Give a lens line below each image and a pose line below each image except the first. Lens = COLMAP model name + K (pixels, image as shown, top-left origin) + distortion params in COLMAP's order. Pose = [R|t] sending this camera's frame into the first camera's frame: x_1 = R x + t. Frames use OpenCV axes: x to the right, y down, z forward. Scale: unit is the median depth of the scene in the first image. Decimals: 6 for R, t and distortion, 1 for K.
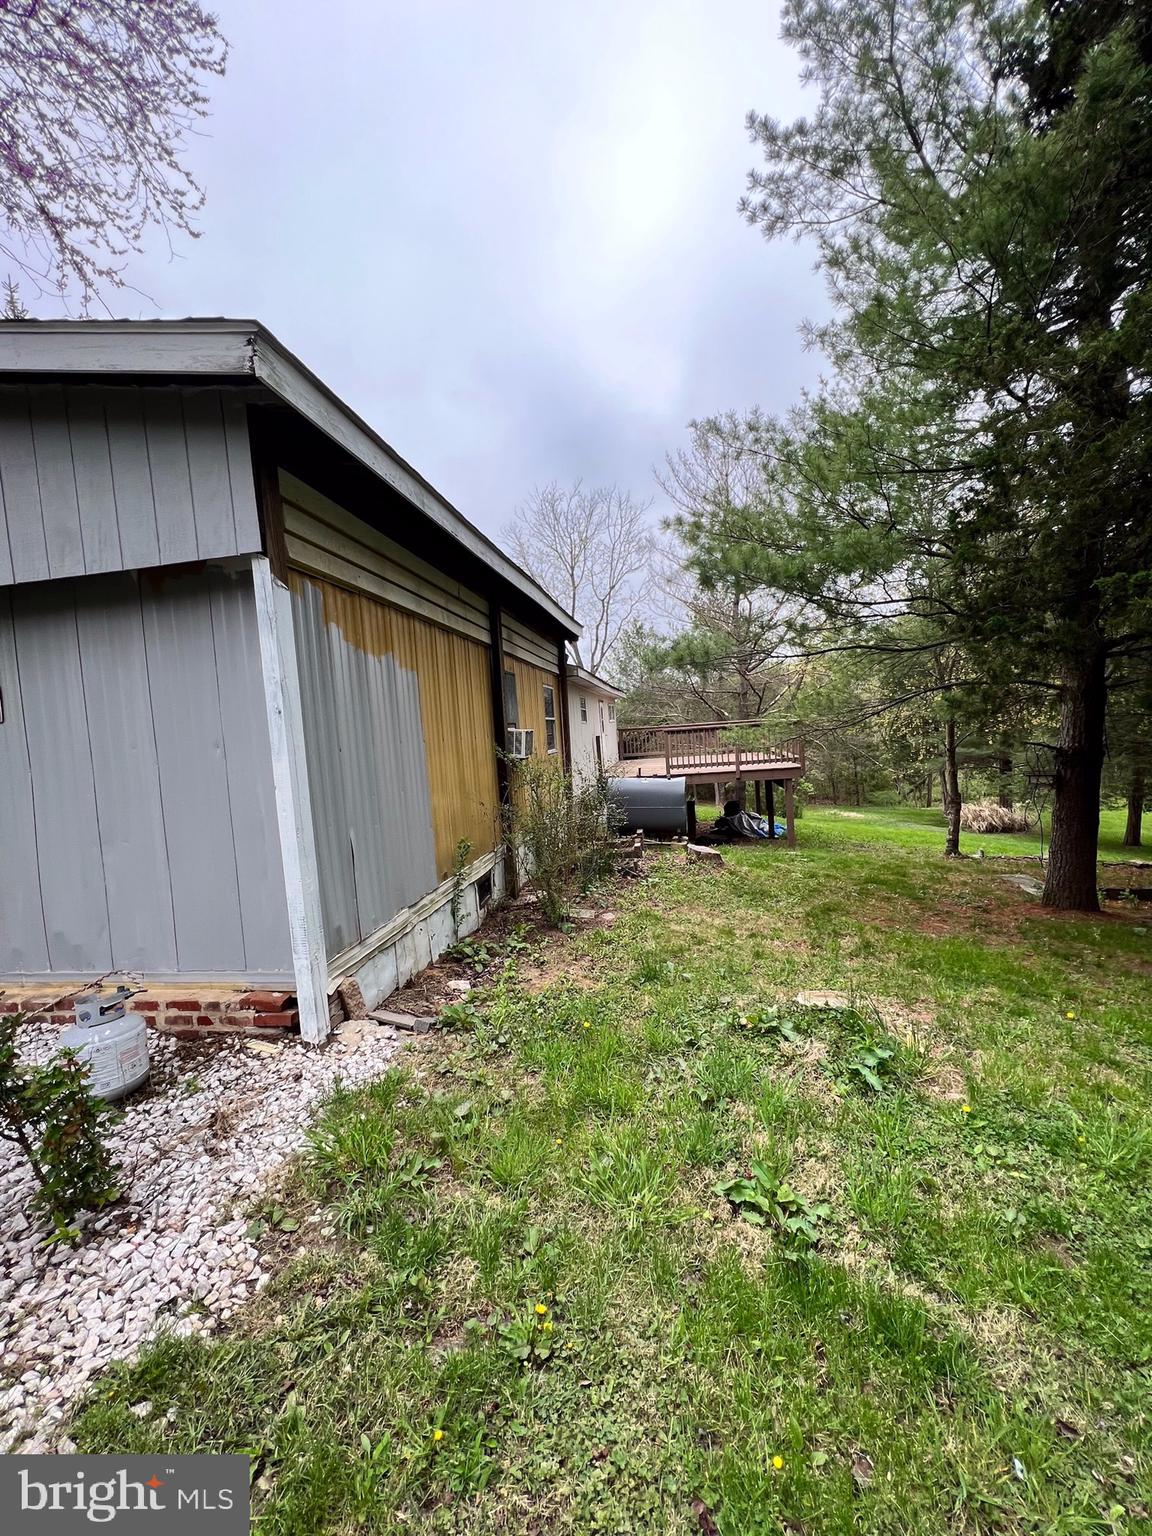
lens RADIAL K [[613.3, 0, 575.1], [0, 613.3, 765.8], [0, 0, 1]] dist [0.000673, 0.000203]
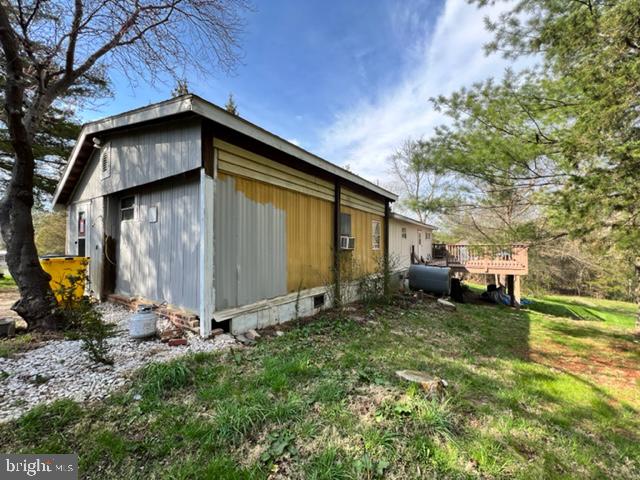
lens RADIAL K [[255.4, 0, 320.3], [0, 255.4, 240.2], [0, 0, 1]] dist [0.000758, -0.000310]
pose [[0.909116, 0.052705, -0.413196, 0.304457], [-0.080946, 0.995406, -0.051131, 0.015266], [0.408603, 0.079930, 0.909206, 0.070090]]
